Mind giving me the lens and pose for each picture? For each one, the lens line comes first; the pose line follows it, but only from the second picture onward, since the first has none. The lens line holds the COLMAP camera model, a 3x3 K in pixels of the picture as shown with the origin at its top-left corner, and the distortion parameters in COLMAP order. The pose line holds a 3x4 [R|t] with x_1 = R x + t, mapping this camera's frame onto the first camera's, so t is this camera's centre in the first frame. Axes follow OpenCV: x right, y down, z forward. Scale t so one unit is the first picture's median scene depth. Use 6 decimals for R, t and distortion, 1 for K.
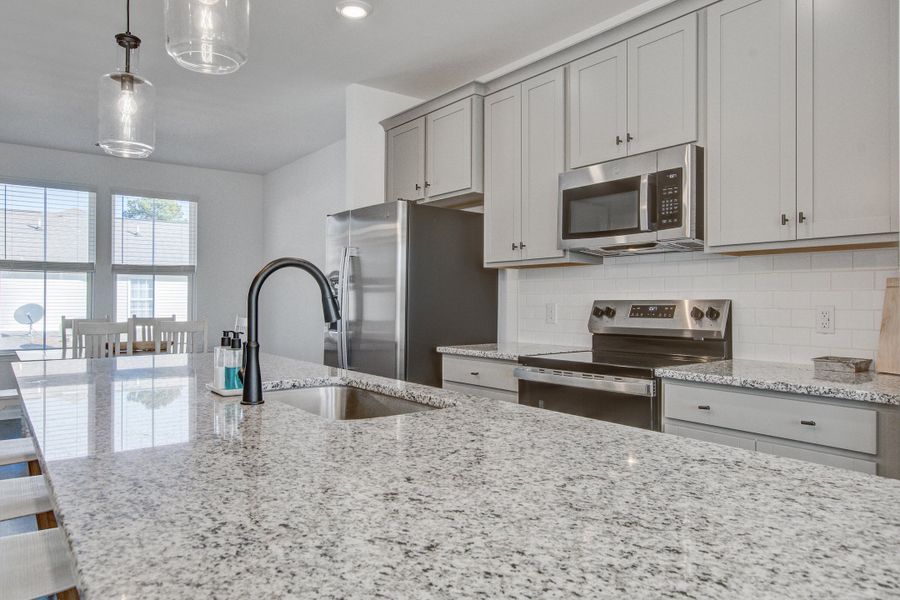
lens RADIAL K [[621.0, 0, 450.0], [0, 621.0, 300.0], [0, 0, 1]] dist [0.000035, 0.000625]
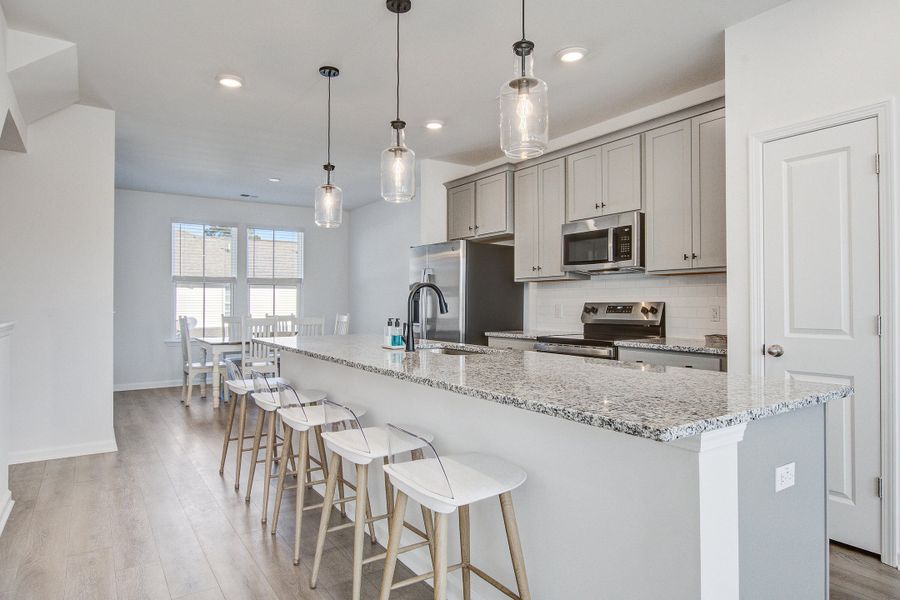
lens RADIAL K [[542.6, 0, 450.0], [0, 542.6, 300.0], [0, 0, 1]] dist [-0.017401, 0.000339]
pose [[0.998546, -0.002953, -0.053834, -0.038784], [0.002679, 0.999983, -0.005157, 0.000103], [0.053848, 0.005005, 0.998537, -0.417662]]
